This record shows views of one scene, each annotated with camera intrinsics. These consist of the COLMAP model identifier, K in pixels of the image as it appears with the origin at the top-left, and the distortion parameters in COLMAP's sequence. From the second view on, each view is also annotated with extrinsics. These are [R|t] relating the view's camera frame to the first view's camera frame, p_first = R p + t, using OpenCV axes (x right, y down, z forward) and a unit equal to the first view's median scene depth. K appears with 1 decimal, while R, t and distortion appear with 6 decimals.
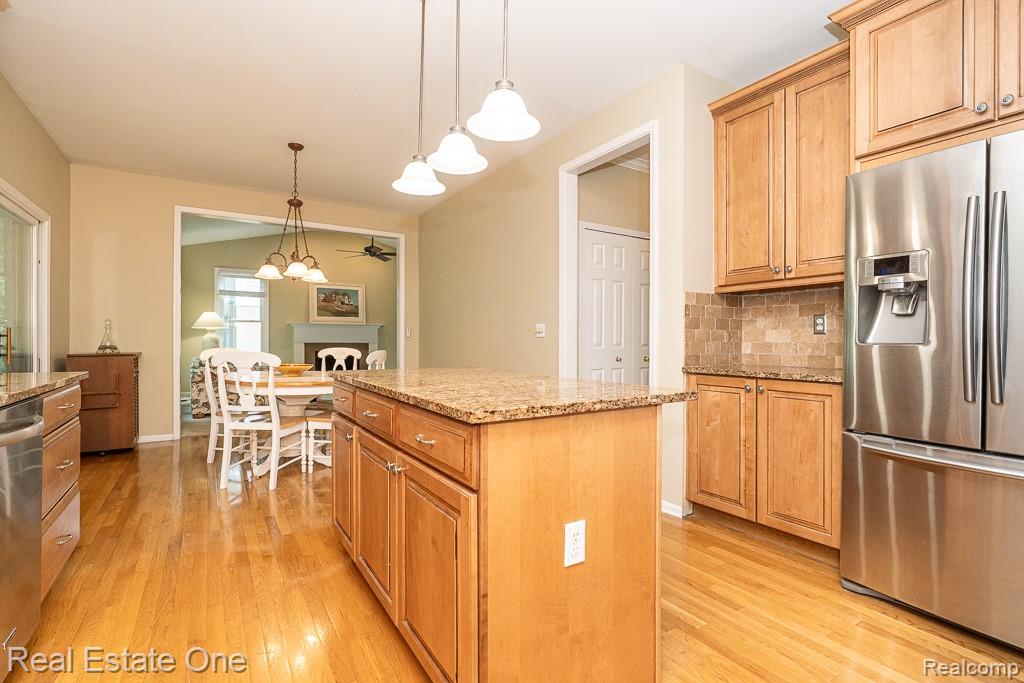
lens RADIAL K [[465.4, 0, 512.0], [0, 465.4, 341.5], [0, 0, 1]] dist [-0.001587, 0.000546]
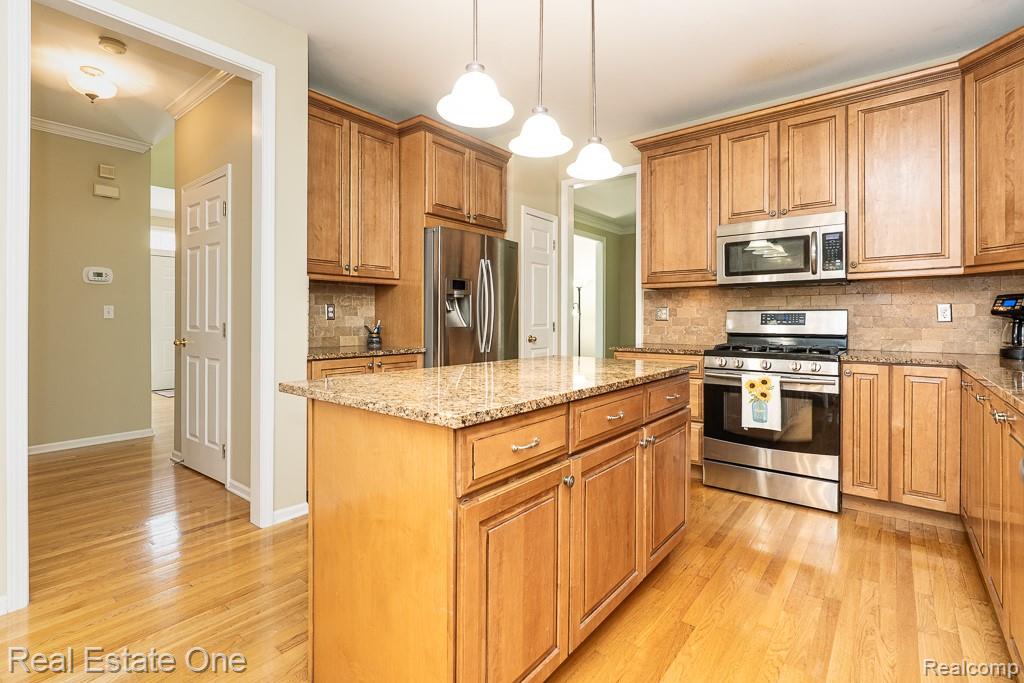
lens RADIAL K [[471.8, 0, 528.3], [0, 471.8, 314.8], [0, 0, 1]] dist [0.000700, 0.000232]
pose [[-0.320935, 0.004600, 0.947090, -0.715156], [0.001368, 0.999989, -0.004394, -0.023035], [-0.947100, -0.000114, -0.320938, 0.911856]]
